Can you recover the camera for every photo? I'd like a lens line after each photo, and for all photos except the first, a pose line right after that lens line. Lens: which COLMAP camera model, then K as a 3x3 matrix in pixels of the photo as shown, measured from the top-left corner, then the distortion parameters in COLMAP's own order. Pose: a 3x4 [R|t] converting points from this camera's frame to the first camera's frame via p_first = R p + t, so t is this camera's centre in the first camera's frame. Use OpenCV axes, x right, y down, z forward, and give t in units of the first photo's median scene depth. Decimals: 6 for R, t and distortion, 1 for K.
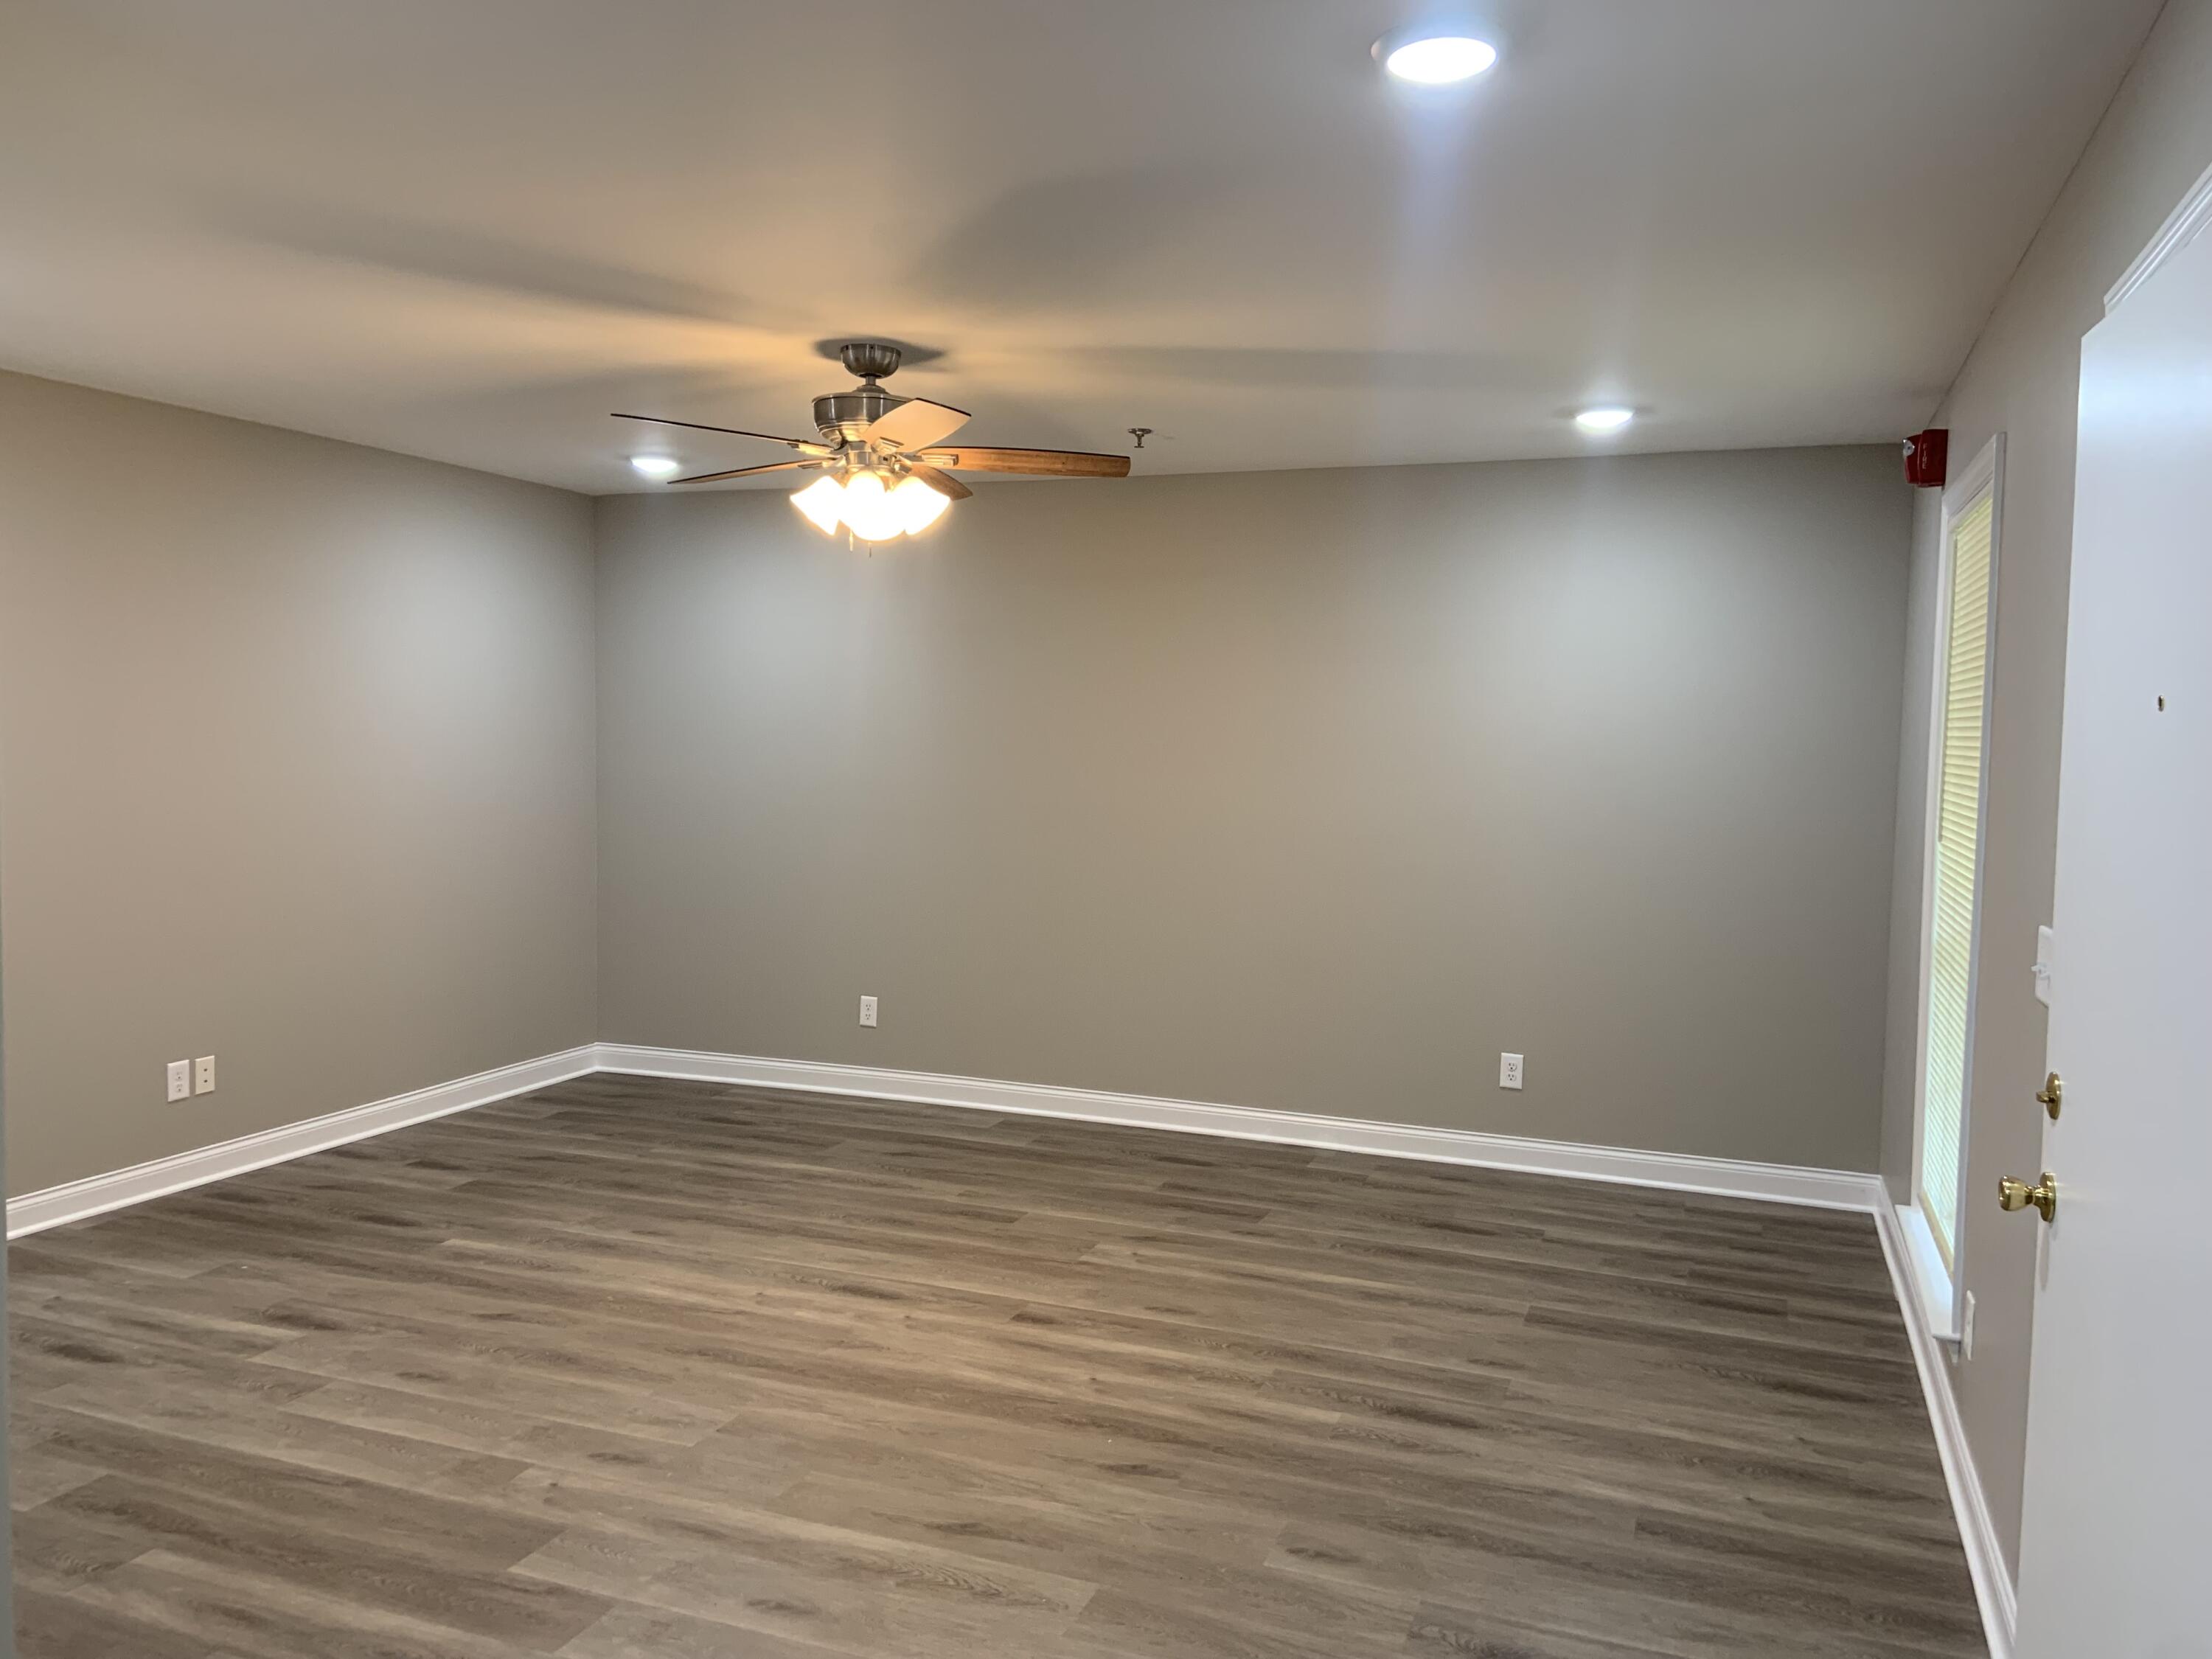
lens RADIAL K [[1675.4, 0, 1109.1], [0, 1675.4, 825.1], [0, 0, 1]] dist [-0.042182, -0.034232]
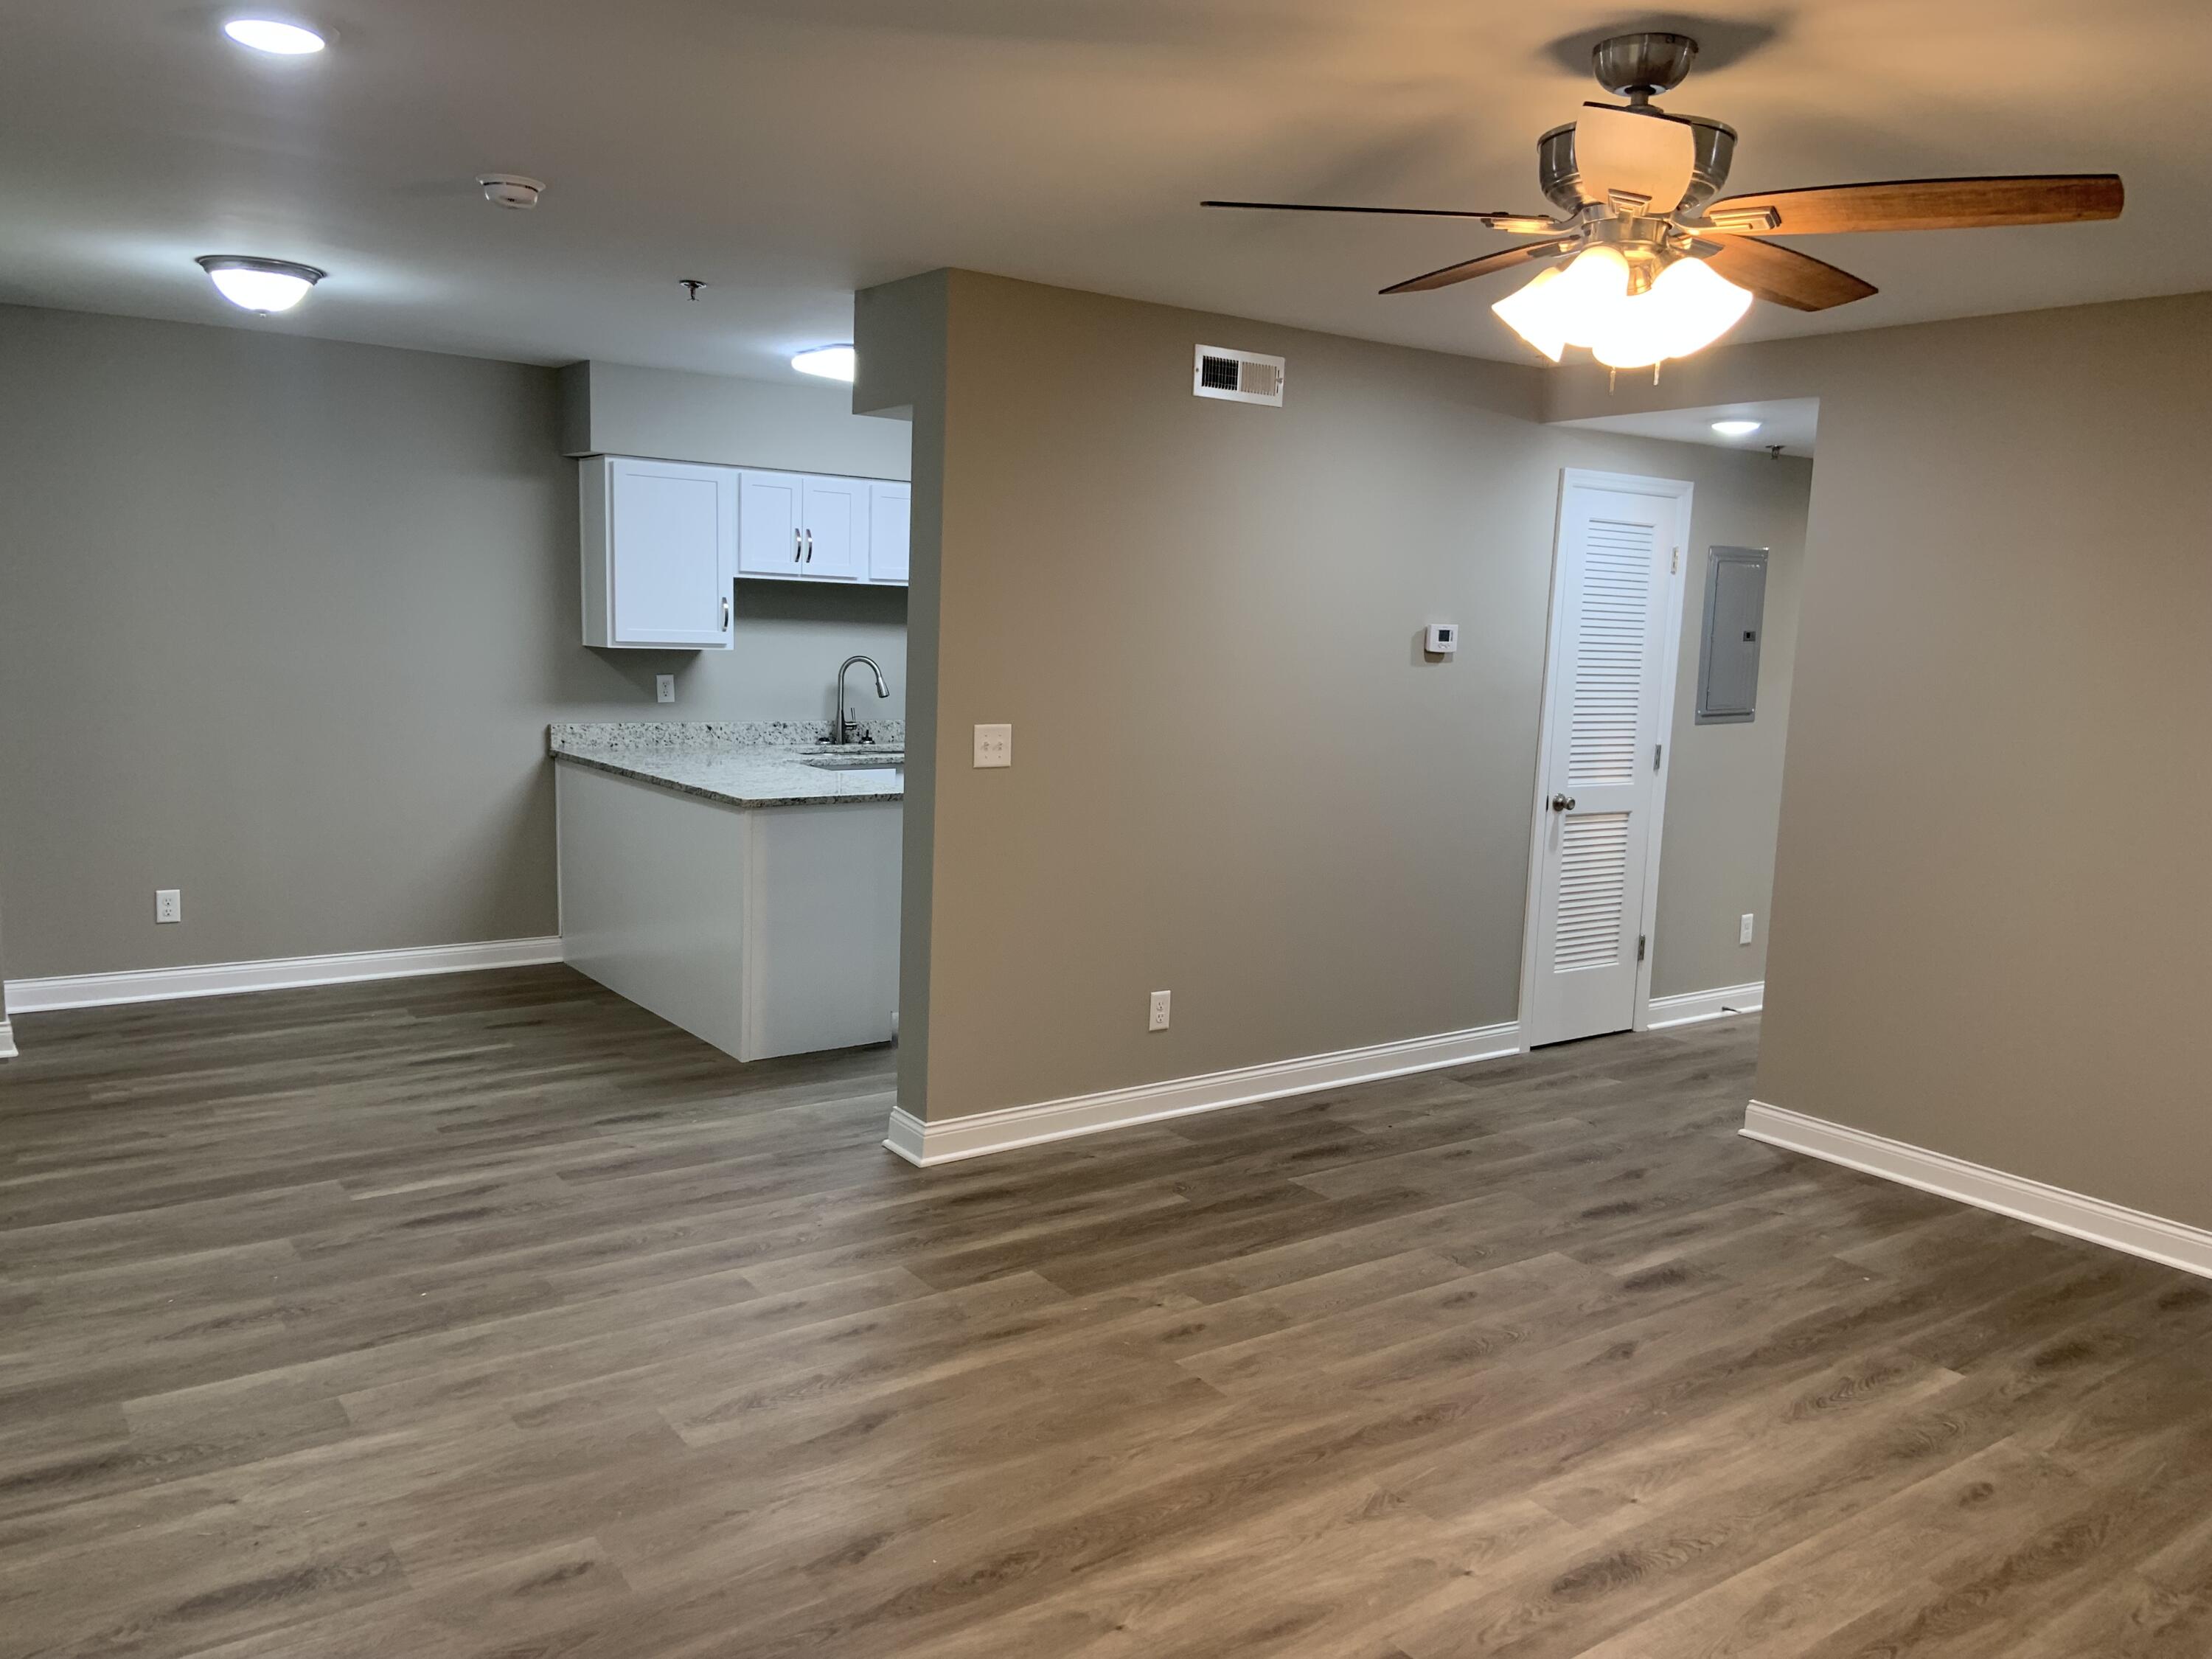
lens RADIAL K [[1675.4, 0, 1111.1], [0, 1675.4, 821.5], [0, 0, 1]] dist [-0.042182, -0.034232]
pose [[-0.547027, 0.068738, -0.834288, 0.534286], [-0.113525, 0.981324, 0.155289, -0.086956], [0.829382, 0.179660, -0.529007, 1.323294]]
